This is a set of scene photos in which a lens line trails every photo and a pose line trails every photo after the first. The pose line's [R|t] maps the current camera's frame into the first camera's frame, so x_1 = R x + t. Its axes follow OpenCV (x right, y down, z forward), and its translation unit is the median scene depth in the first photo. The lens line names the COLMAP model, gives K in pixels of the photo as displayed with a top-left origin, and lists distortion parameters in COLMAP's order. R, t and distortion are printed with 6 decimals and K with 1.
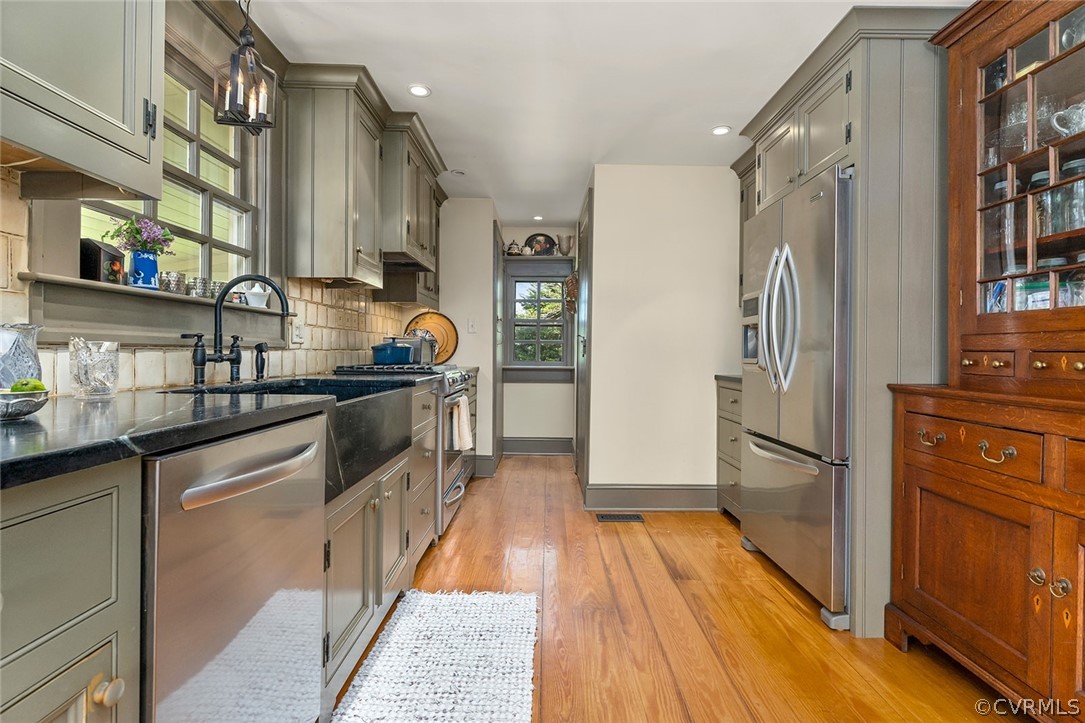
lens RADIAL K [[536.9, 0, 542.1], [0, 536.9, 355.1], [0, 0, 1]] dist [-0.007248, -0.001440]
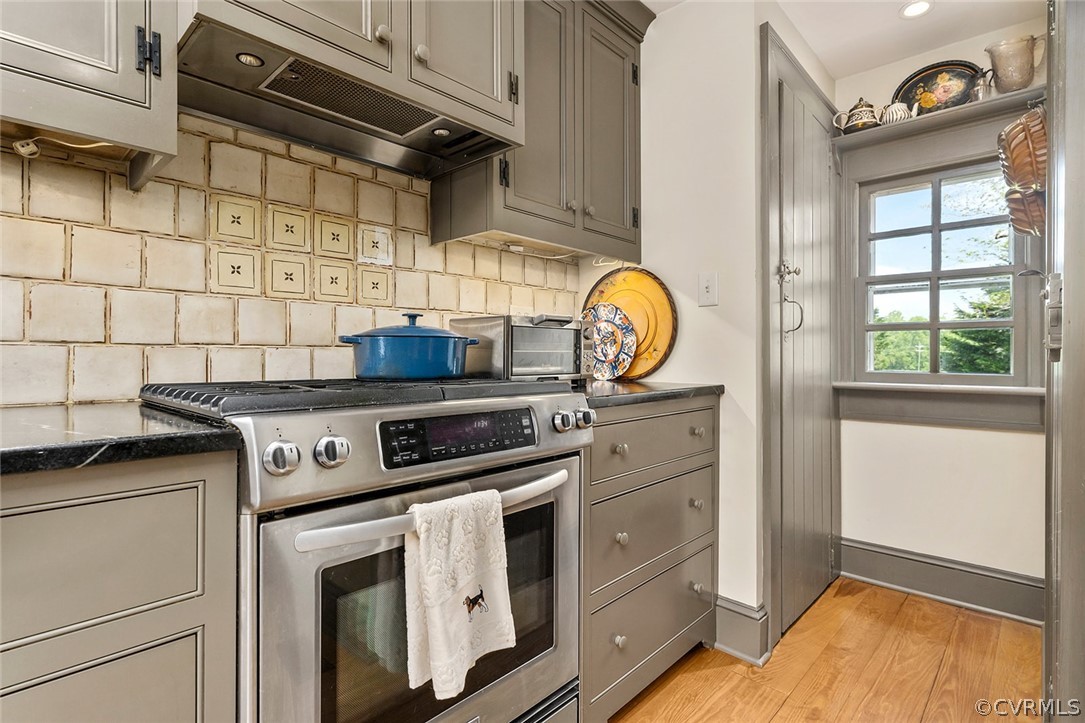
lens RADIAL K [[536.9, 0, 546.6], [0, 536.9, 356.4], [0, 0, 1]] dist [-0.007248, -0.001440]
pose [[0.728634, -0.005275, -0.684883, 0.058776], [-0.001721, 0.999953, -0.009533, 0.003017], [0.684901, 0.008125, 0.728590, 0.508826]]
